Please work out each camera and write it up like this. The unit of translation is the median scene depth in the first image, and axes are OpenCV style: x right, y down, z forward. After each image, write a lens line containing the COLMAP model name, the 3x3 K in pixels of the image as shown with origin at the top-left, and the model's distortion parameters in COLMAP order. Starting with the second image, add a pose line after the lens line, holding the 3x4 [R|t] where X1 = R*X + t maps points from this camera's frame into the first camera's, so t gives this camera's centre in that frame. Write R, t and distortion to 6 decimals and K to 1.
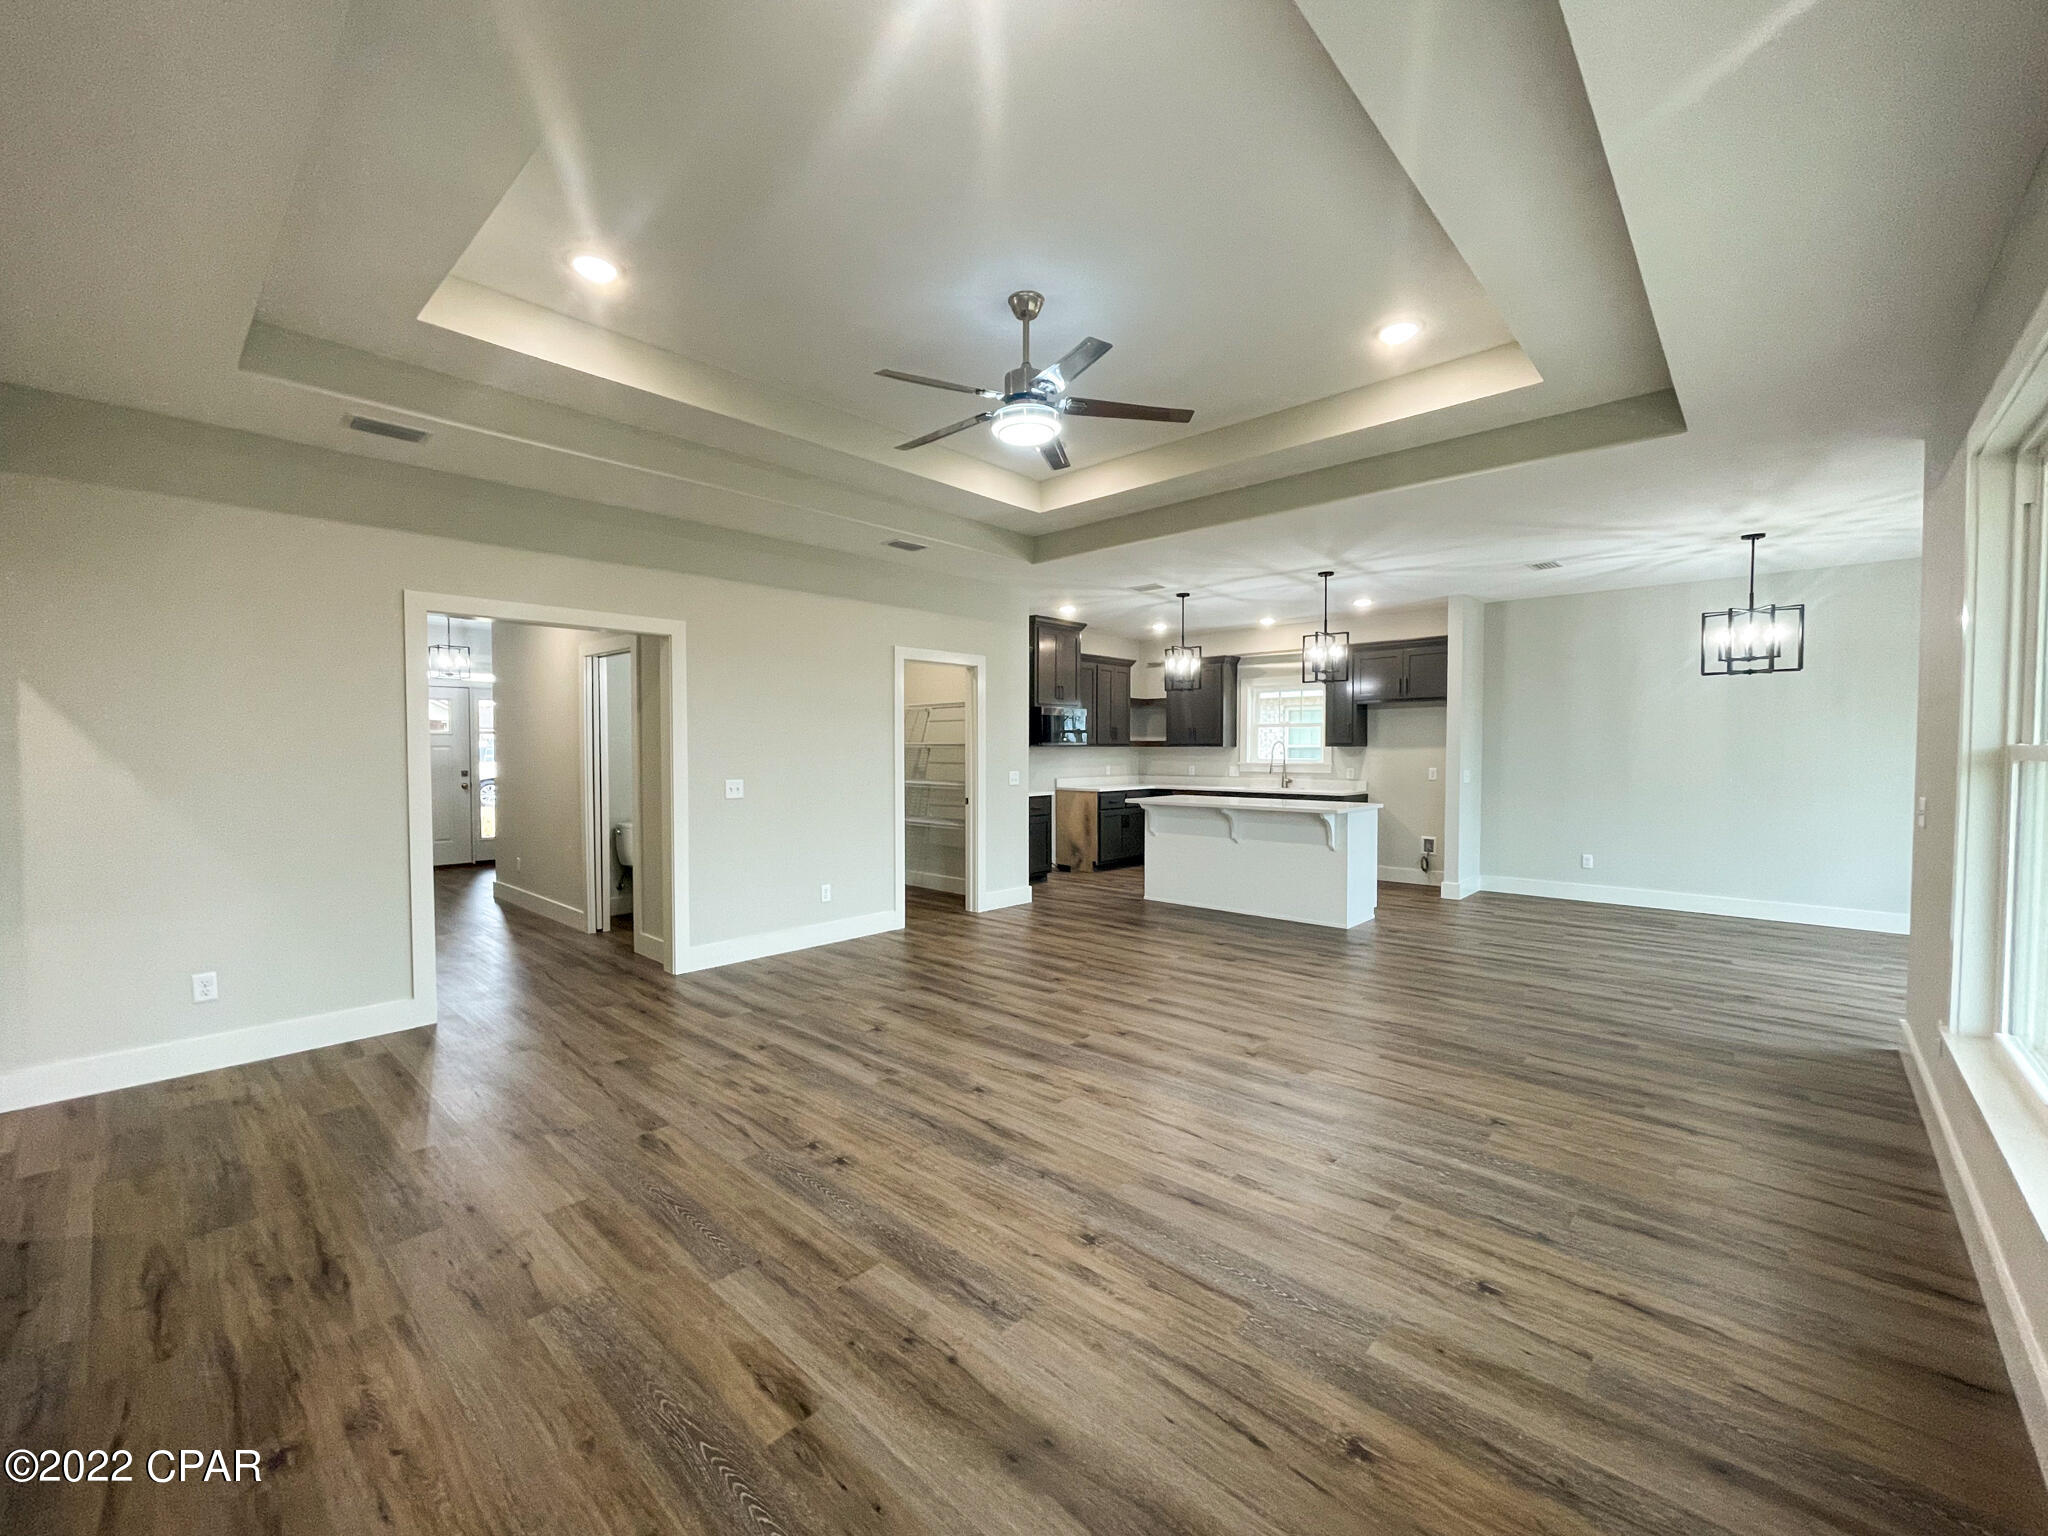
lens RADIAL K [[831.7, 0, 1022.5], [0, 831.7, 774.6], [0, 0, 1]] dist [-0.003440, -0.000161]
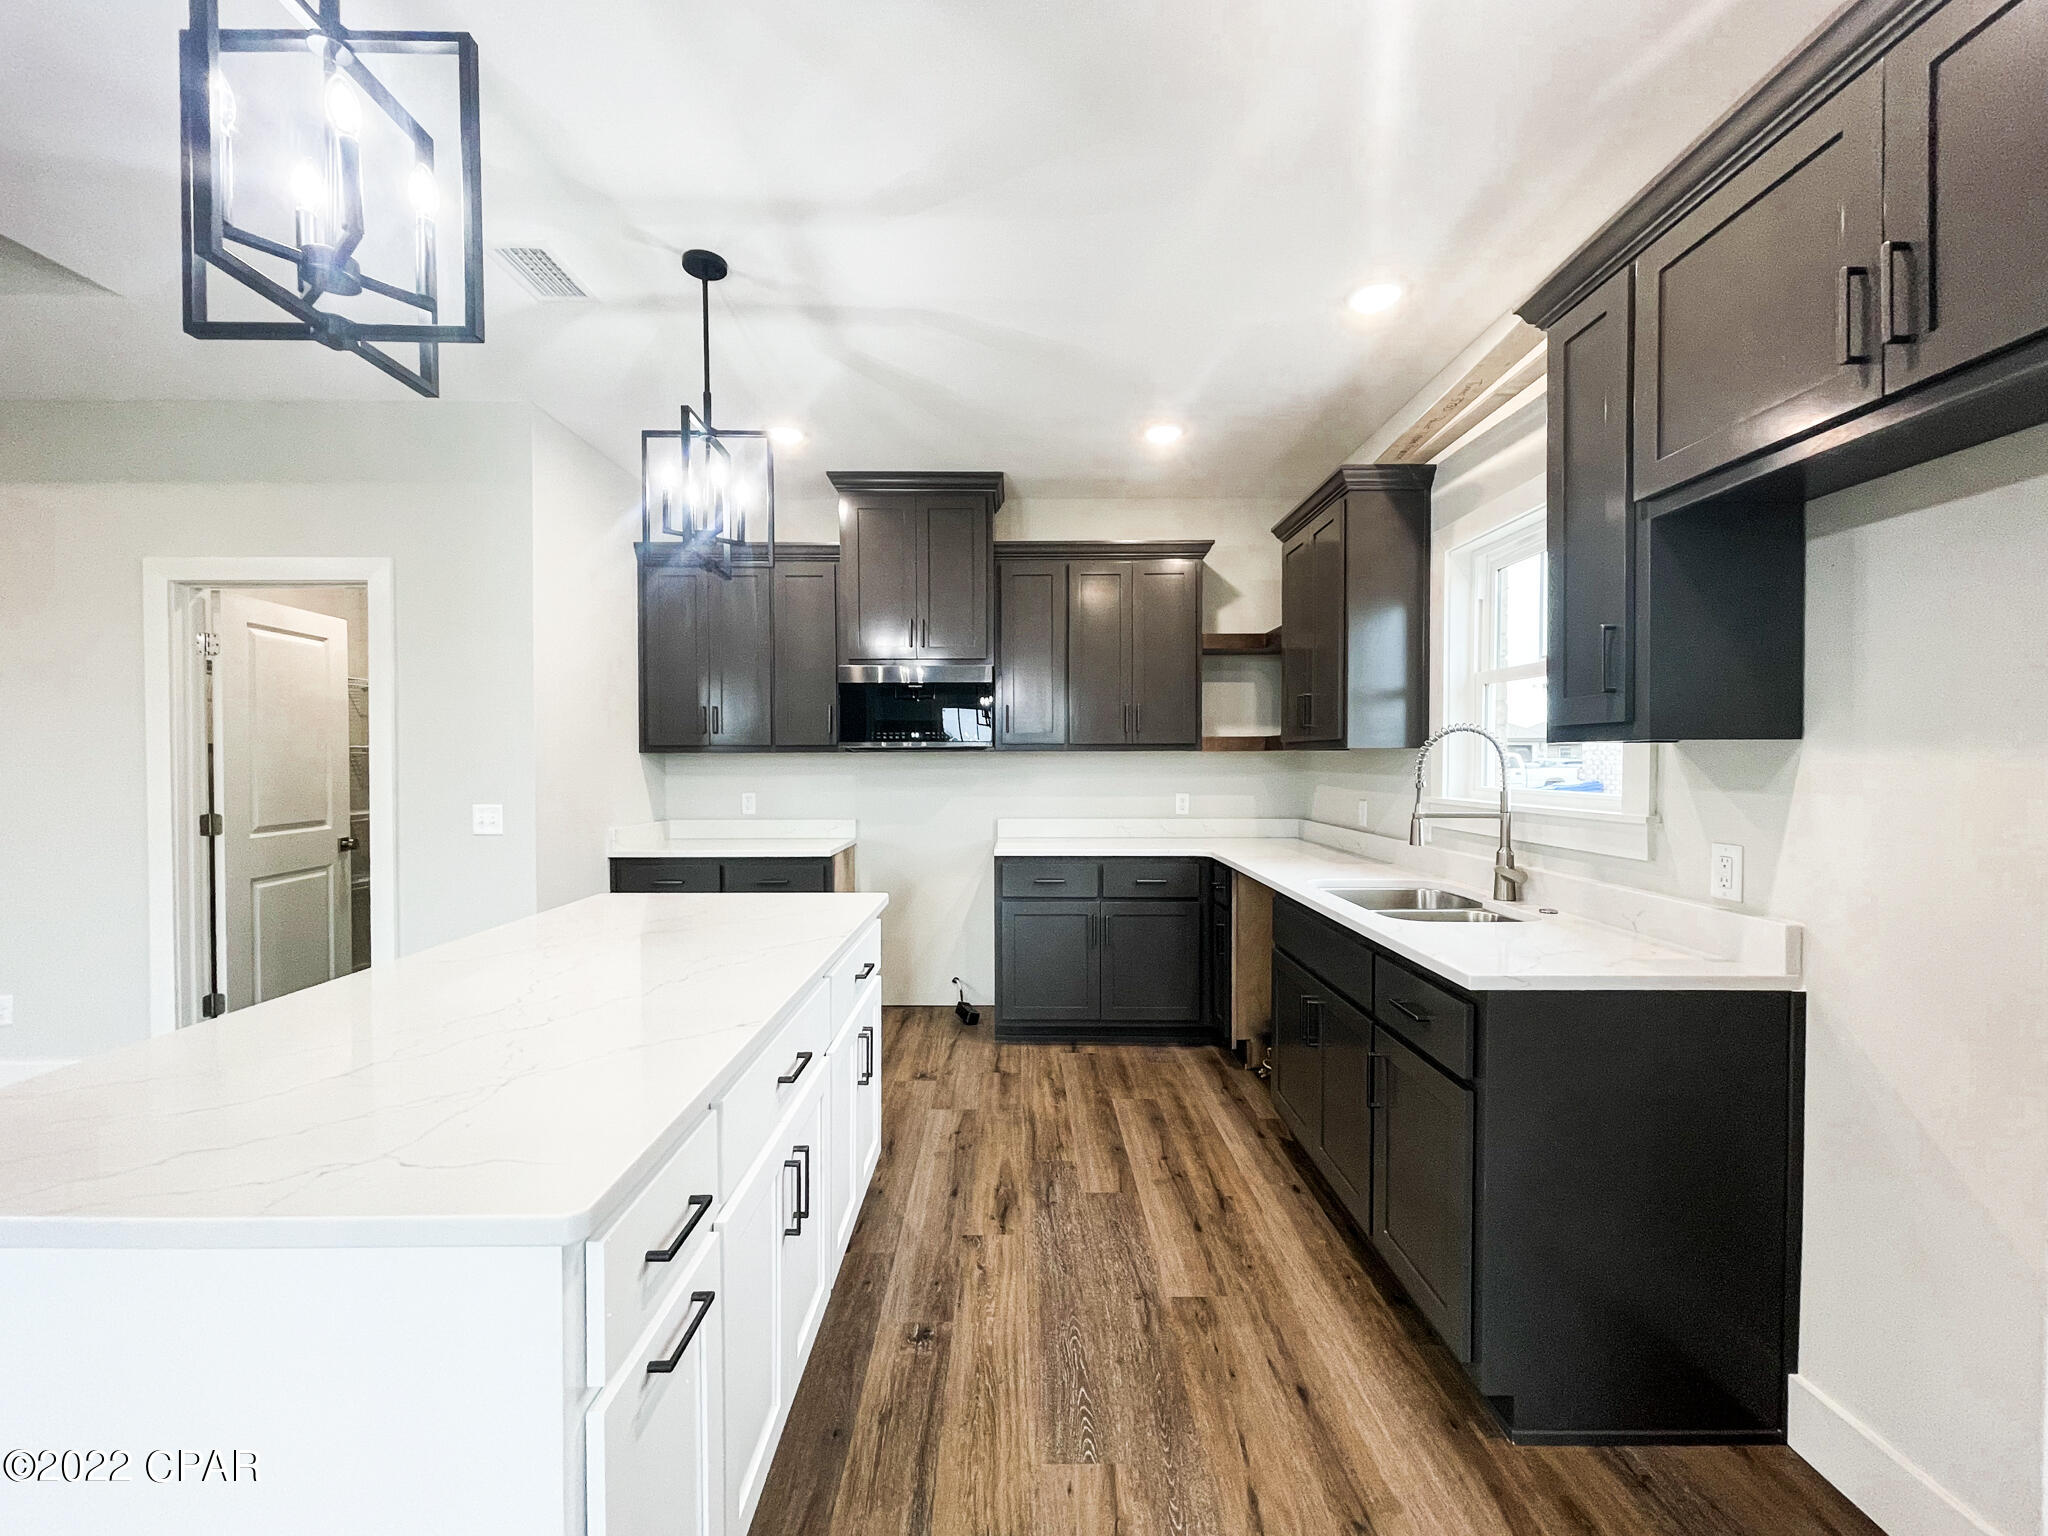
lens RADIAL K [[831.7, 0, 1019.3], [0, 831.7, 774.9], [0, 0, 1]] dist [-0.003440, -0.000161]
pose [[0.679283, 0.014630, -0.733730, 0.844073], [-0.022420, 0.999748, -0.000823, -0.042293], [0.733533, 0.017009, 0.679440, 1.452760]]
